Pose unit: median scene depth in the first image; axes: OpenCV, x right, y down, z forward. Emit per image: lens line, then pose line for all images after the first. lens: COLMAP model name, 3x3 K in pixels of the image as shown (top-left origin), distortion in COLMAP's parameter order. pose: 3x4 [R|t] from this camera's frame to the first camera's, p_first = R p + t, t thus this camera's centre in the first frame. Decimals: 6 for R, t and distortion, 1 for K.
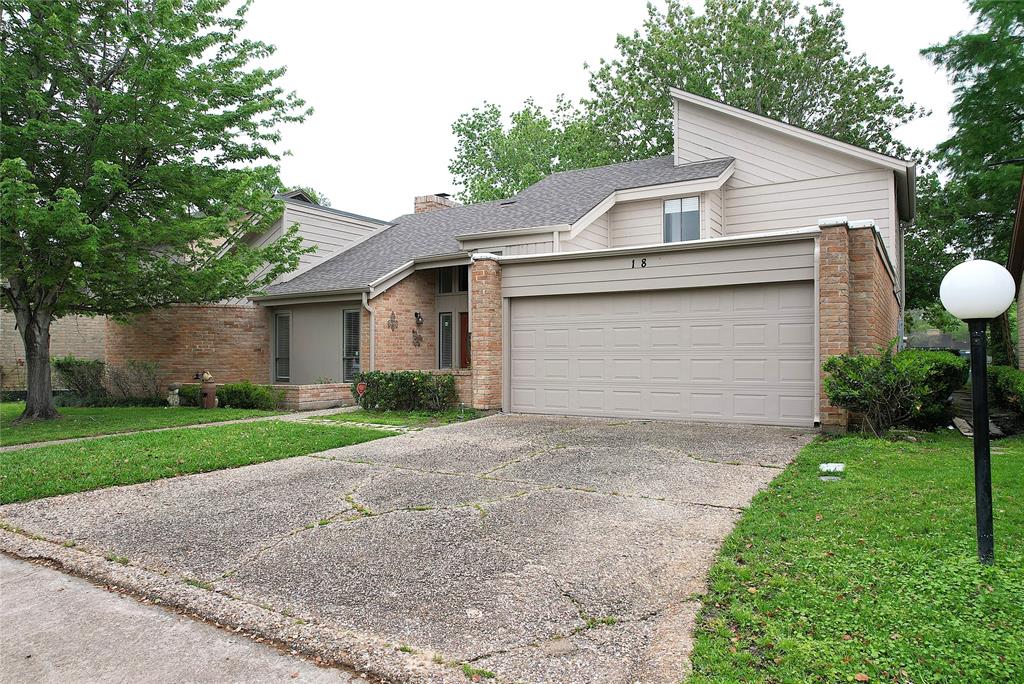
lens RADIAL K [[656.9, 0, 512.0], [0, 656.9, 342.0], [0, 0, 1]] dist [-0.030564, 0.002799]
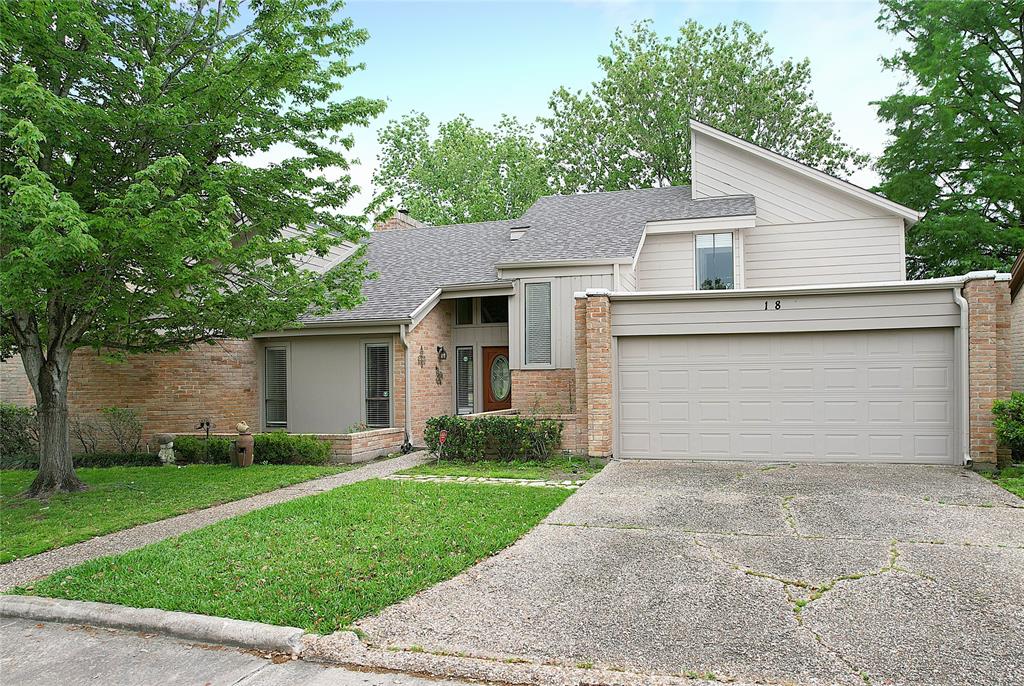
lens RADIAL K [[700.6, 0, 512.1], [0, 700.6, 372.8], [0, 0, 1]] dist [-0.030552, -0.000292]
pose [[0.963775, -0.004591, 0.266679, -0.320513], [0.001949, 0.999946, 0.010169, -0.019716], [-0.266711, -0.009281, 0.963732, 0.059286]]
